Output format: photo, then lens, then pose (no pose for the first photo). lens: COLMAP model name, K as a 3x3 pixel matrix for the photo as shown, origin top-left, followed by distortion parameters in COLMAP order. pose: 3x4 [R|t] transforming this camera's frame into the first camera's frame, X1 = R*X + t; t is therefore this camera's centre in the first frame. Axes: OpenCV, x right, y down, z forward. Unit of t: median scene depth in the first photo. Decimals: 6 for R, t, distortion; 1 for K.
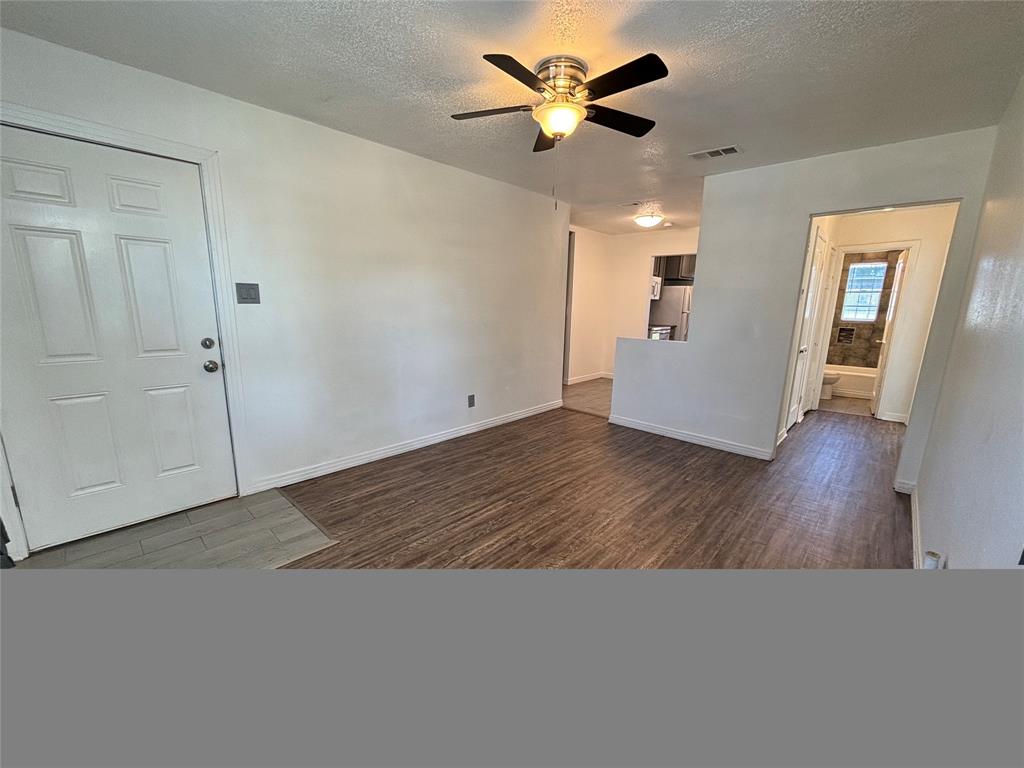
lens RADIAL K [[408.2, 0, 511.4], [0, 408.2, 383.6], [0, 0, 1]] dist [0.001687, 0.000064]
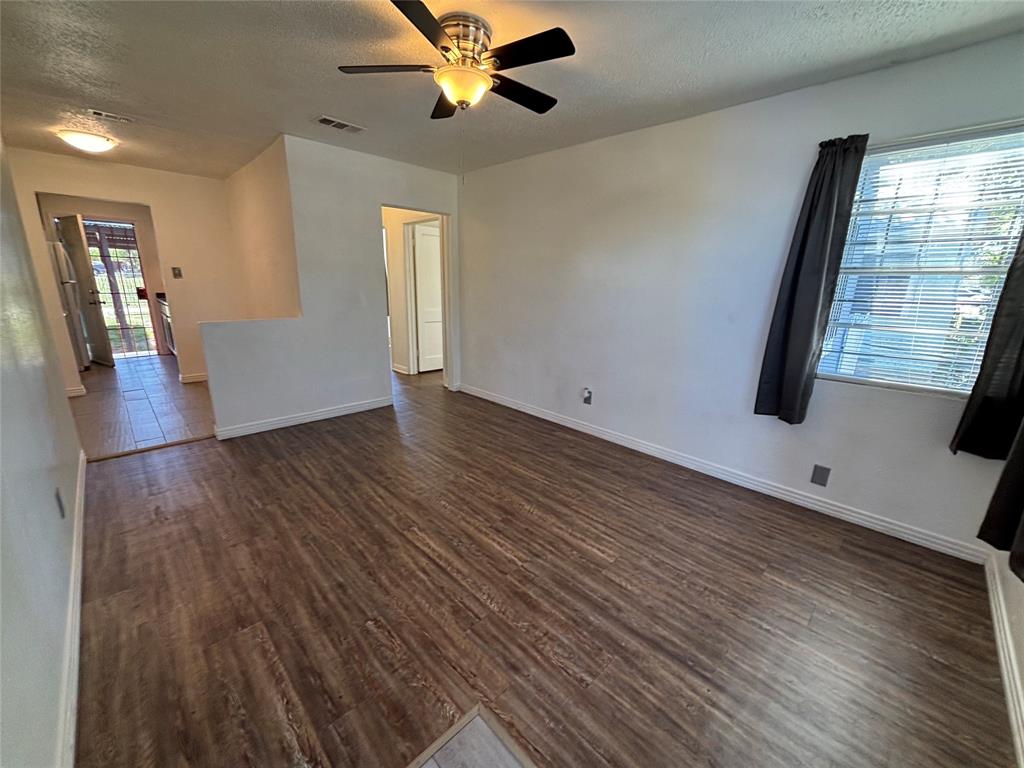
lens RADIAL K [[408.2, 0, 515.9], [0, 408.2, 386.6], [0, 0, 1]] dist [0.001687, 0.000064]
pose [[0.039620, -0.273991, 0.960916, -0.609042], [0.175641, 0.948607, 0.263240, -0.140201], [-0.983657, 0.158346, 0.085708, 0.577697]]
